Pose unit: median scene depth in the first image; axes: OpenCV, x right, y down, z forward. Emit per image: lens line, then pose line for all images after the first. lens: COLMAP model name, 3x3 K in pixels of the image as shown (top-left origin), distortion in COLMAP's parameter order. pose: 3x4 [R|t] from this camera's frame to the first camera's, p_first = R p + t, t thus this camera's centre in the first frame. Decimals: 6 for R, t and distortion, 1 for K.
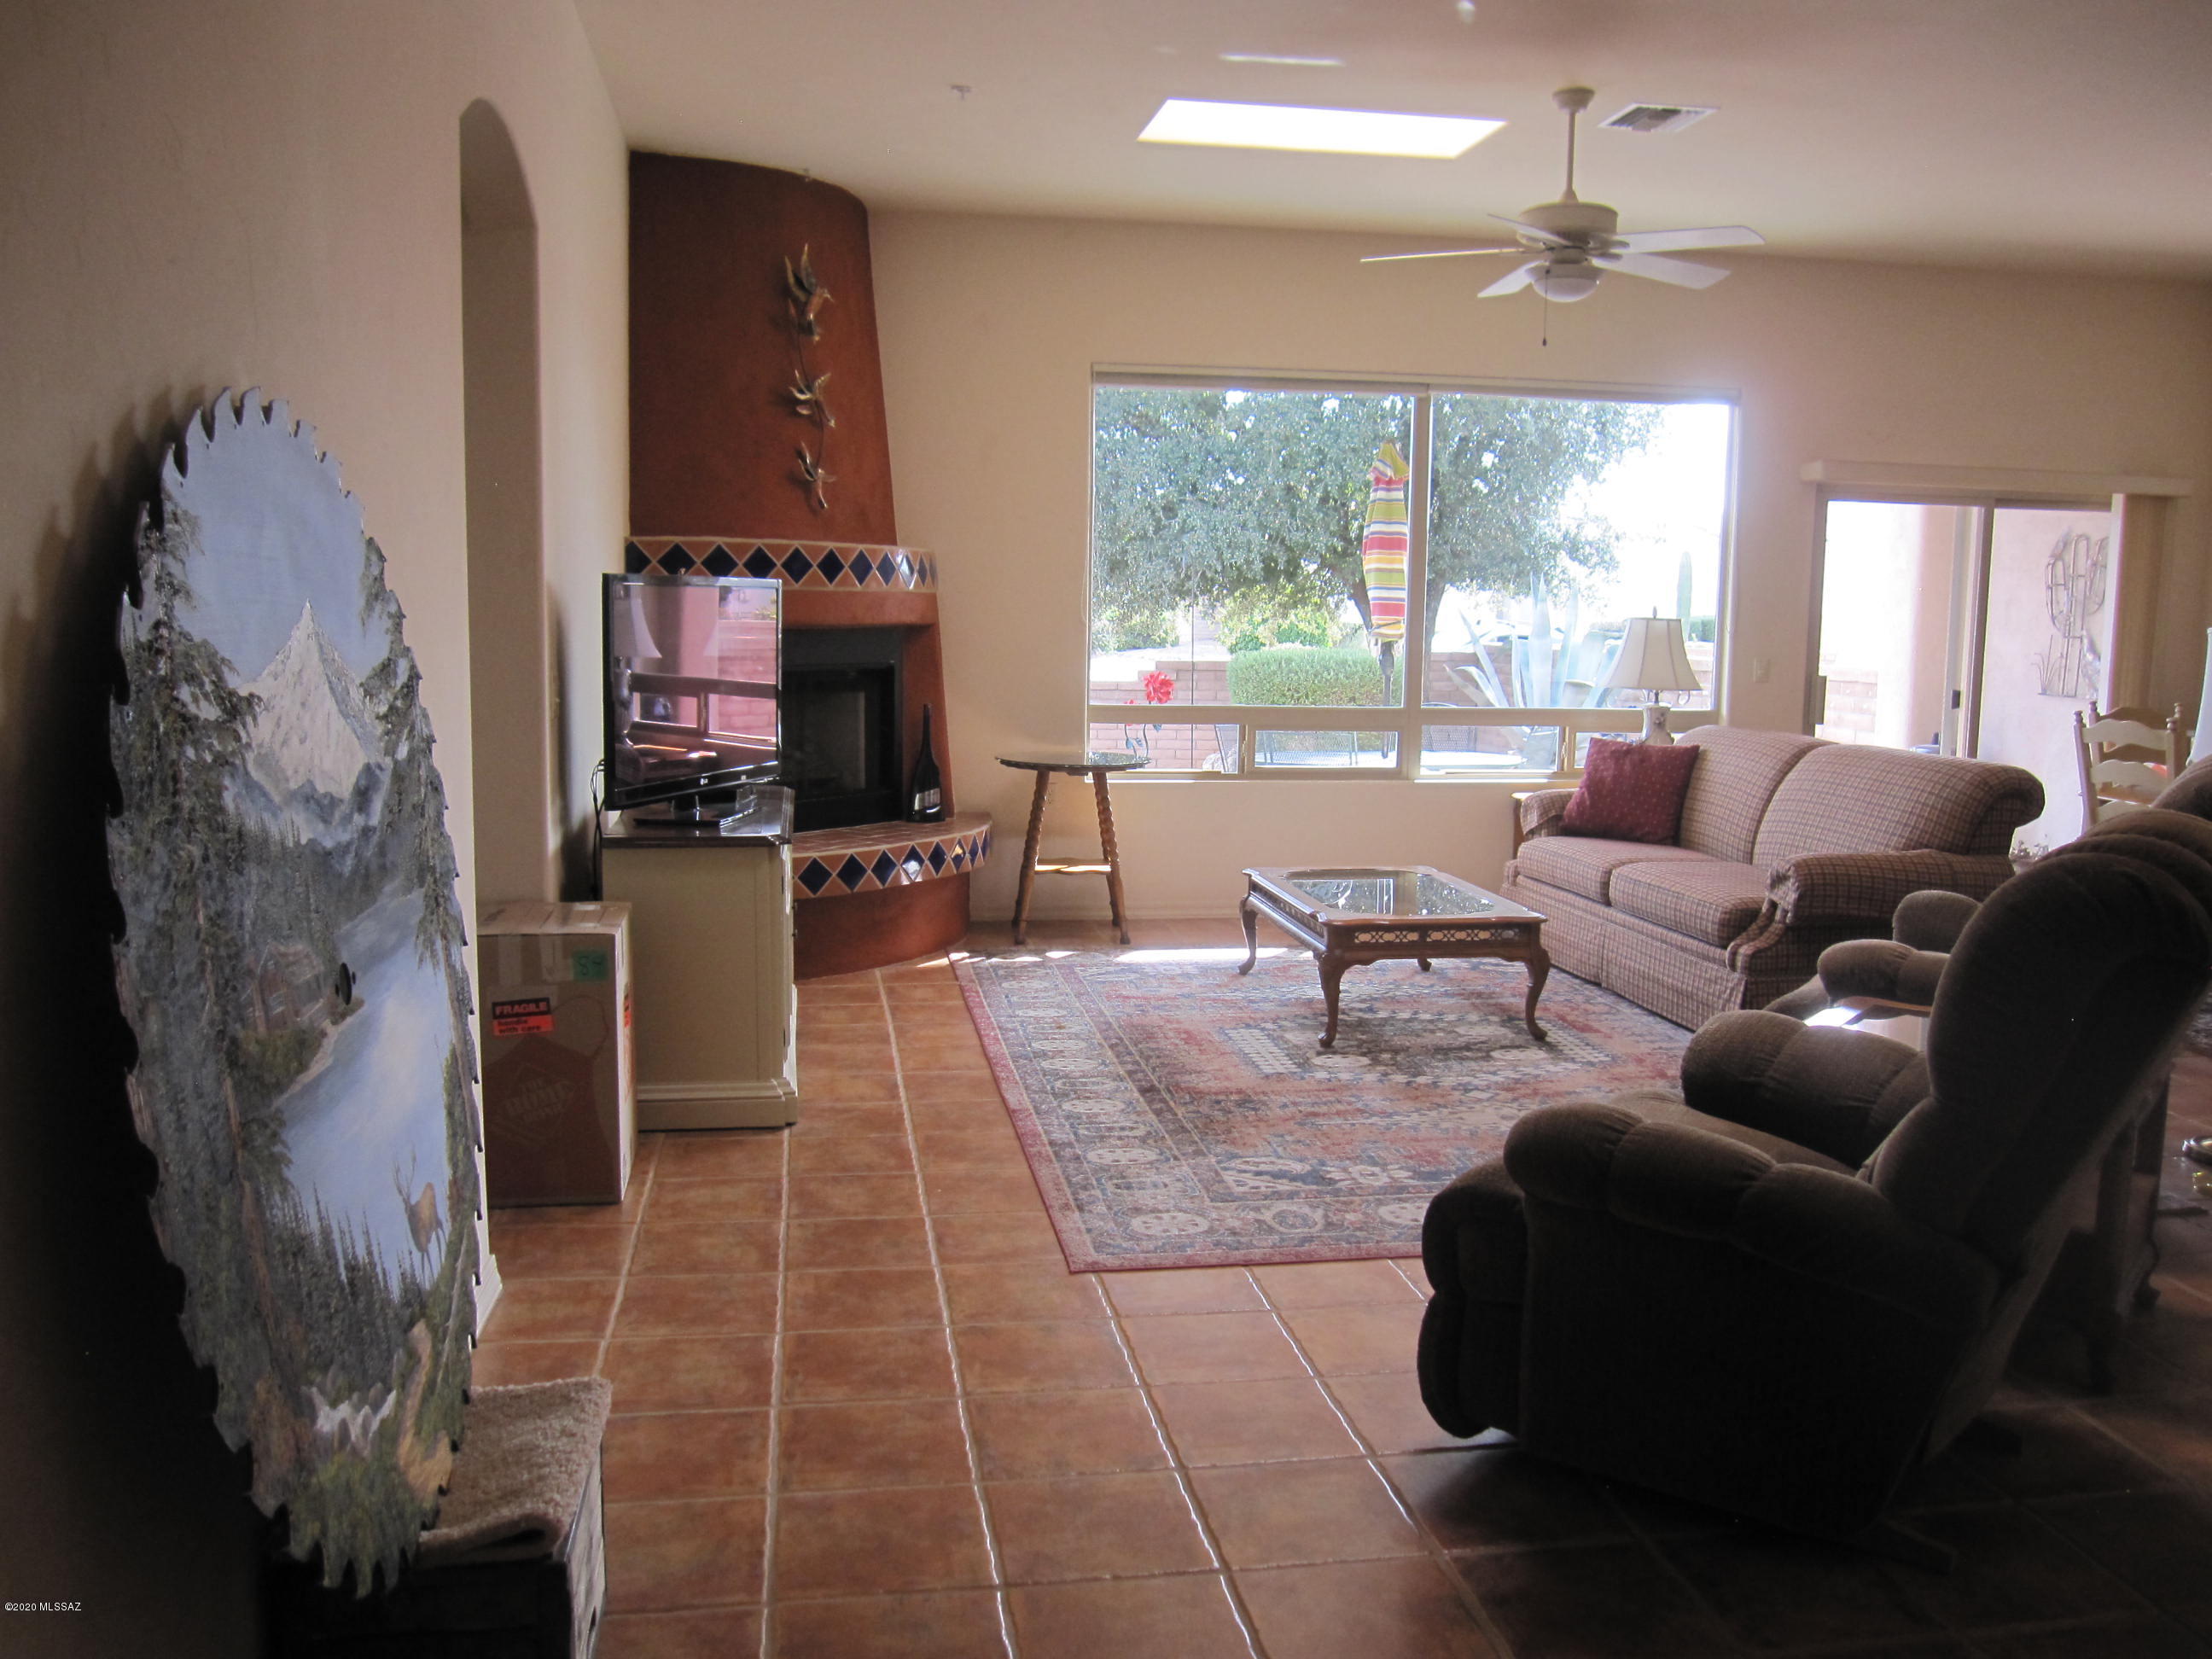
lens RADIAL K [[1825.5, 0, 1106.0], [0, 1825.5, 839.8], [0, 0, 1]] dist [-0.070078, 0.025195]
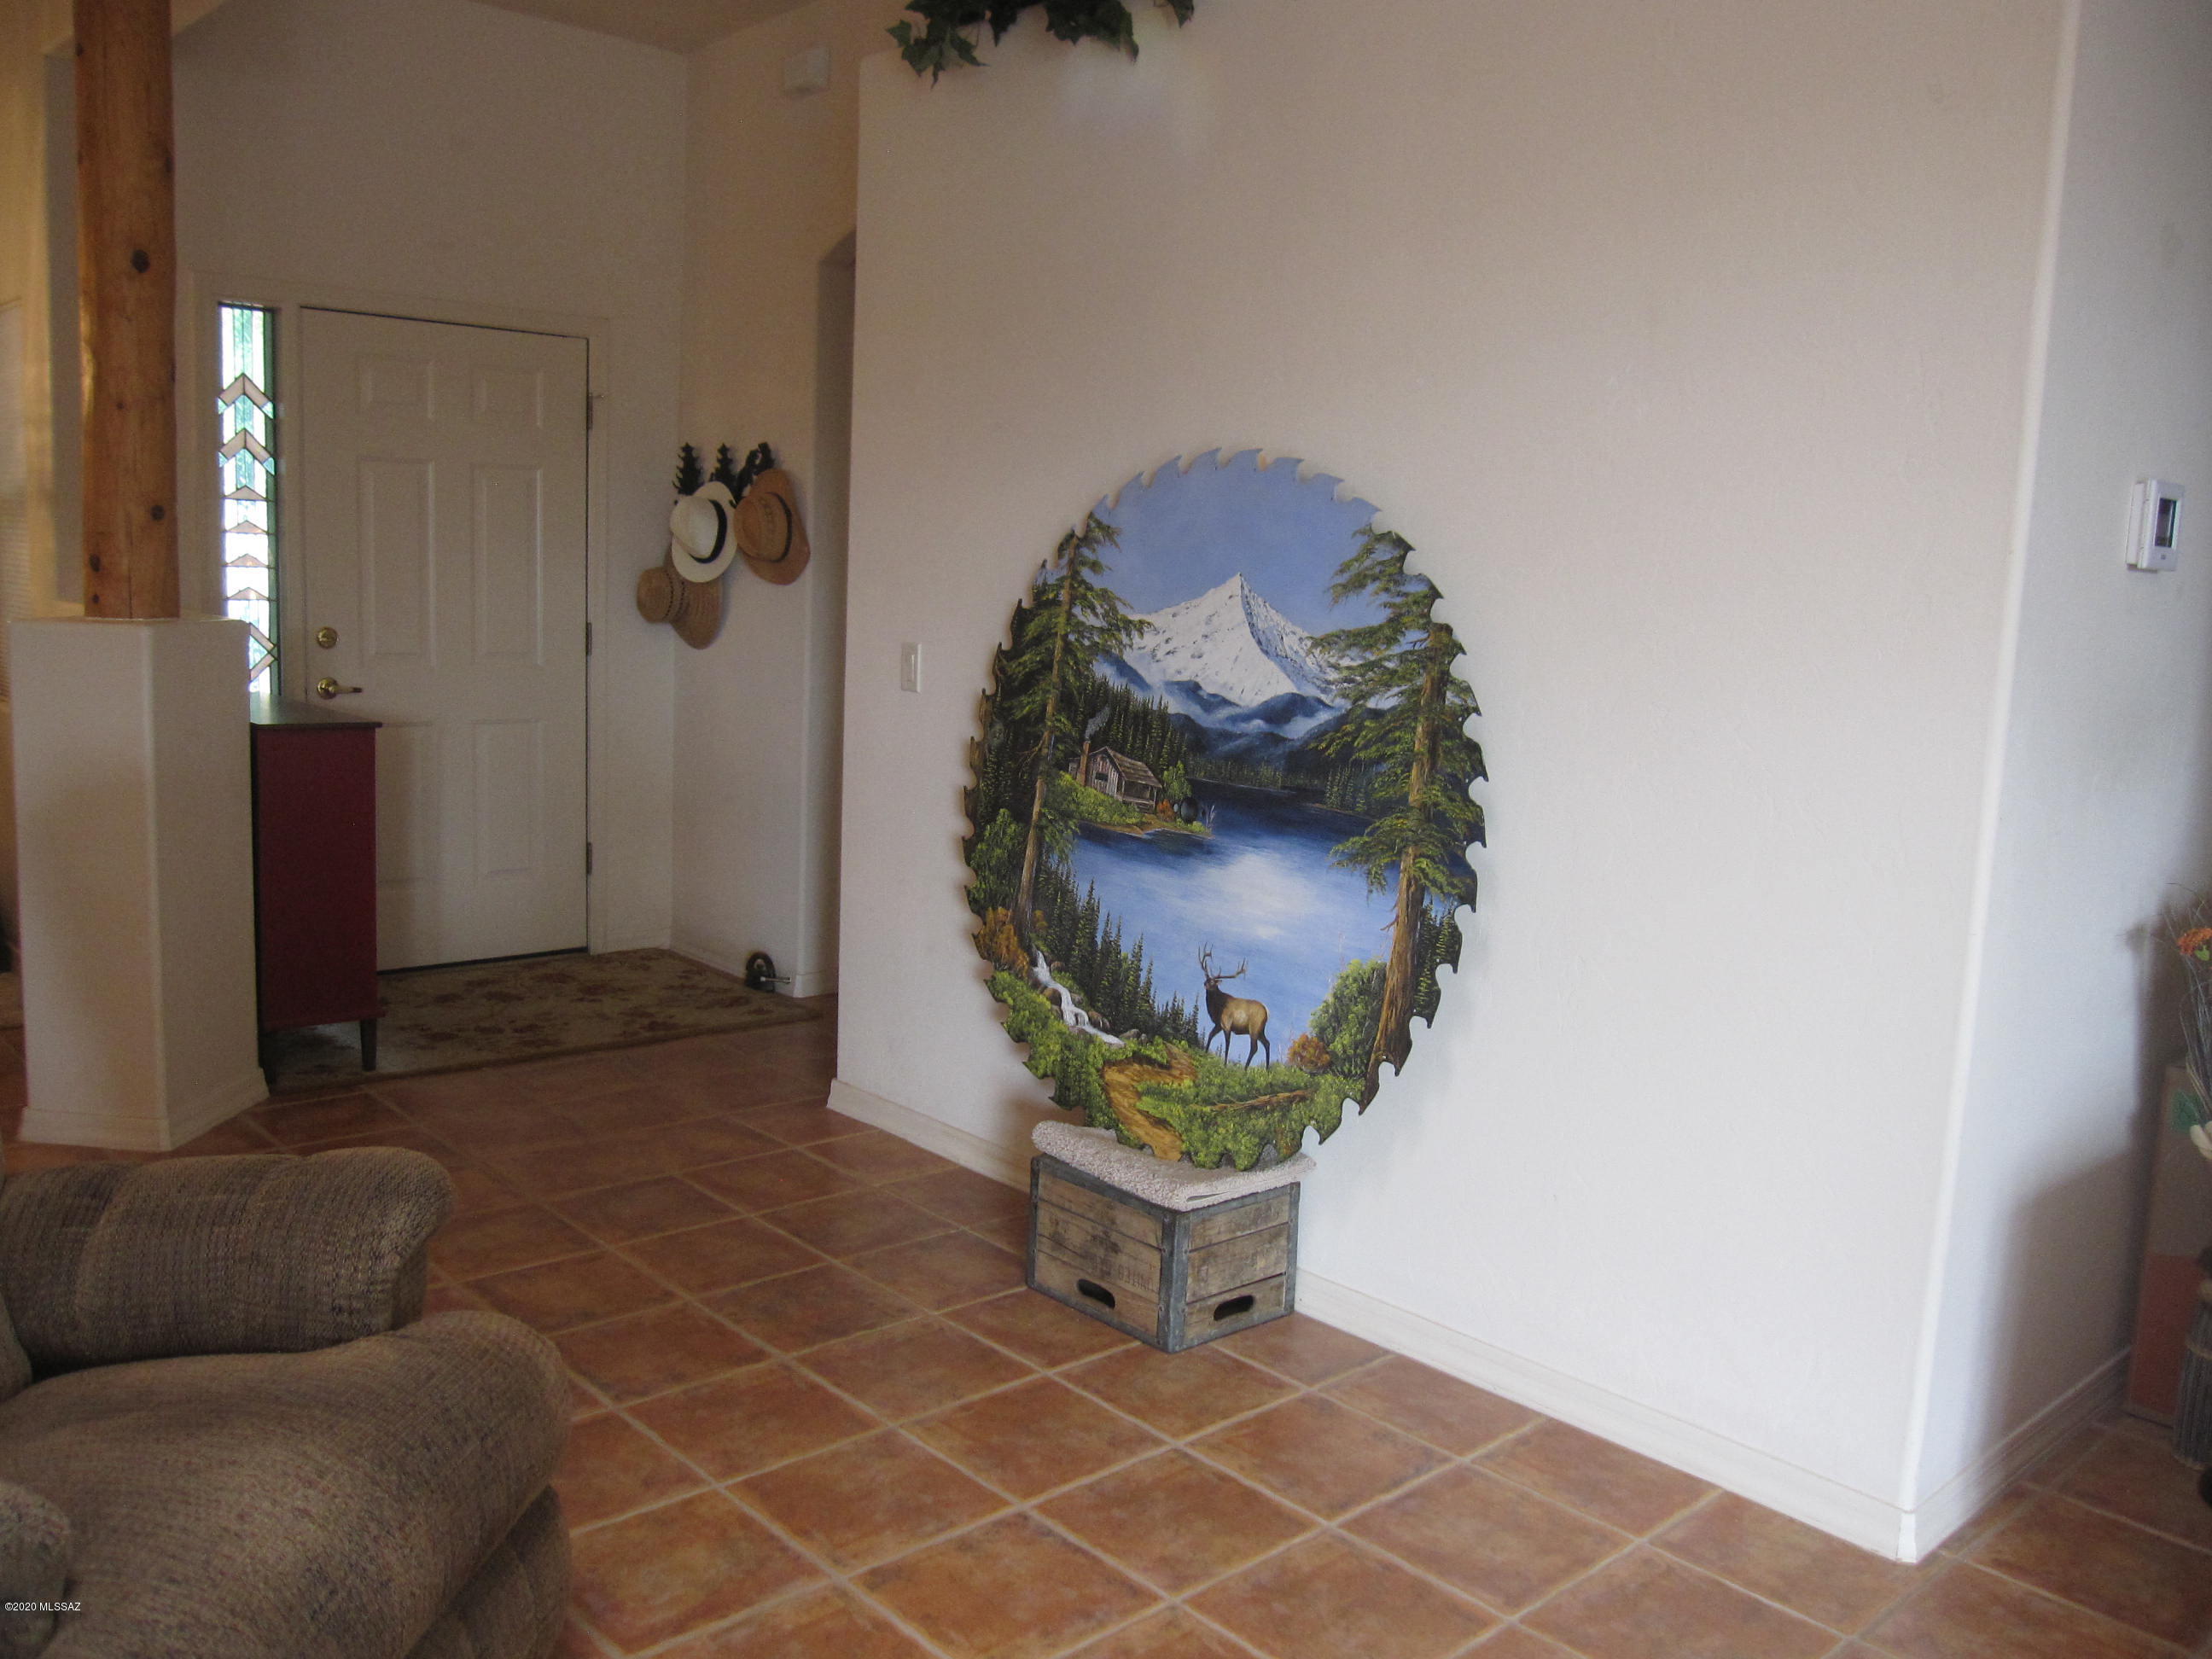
lens RADIAL K [[1825.9, 0, 1104.7], [0, 1825.9, 837.2], [0, 0, 1]] dist [-0.070222, 0.040982]
pose [[-0.836938, 0.031665, -0.546381, 0.192621], [-0.120565, 0.963133, 0.240497, -0.101634], [0.533853, 0.267155, -0.802265, 0.823234]]
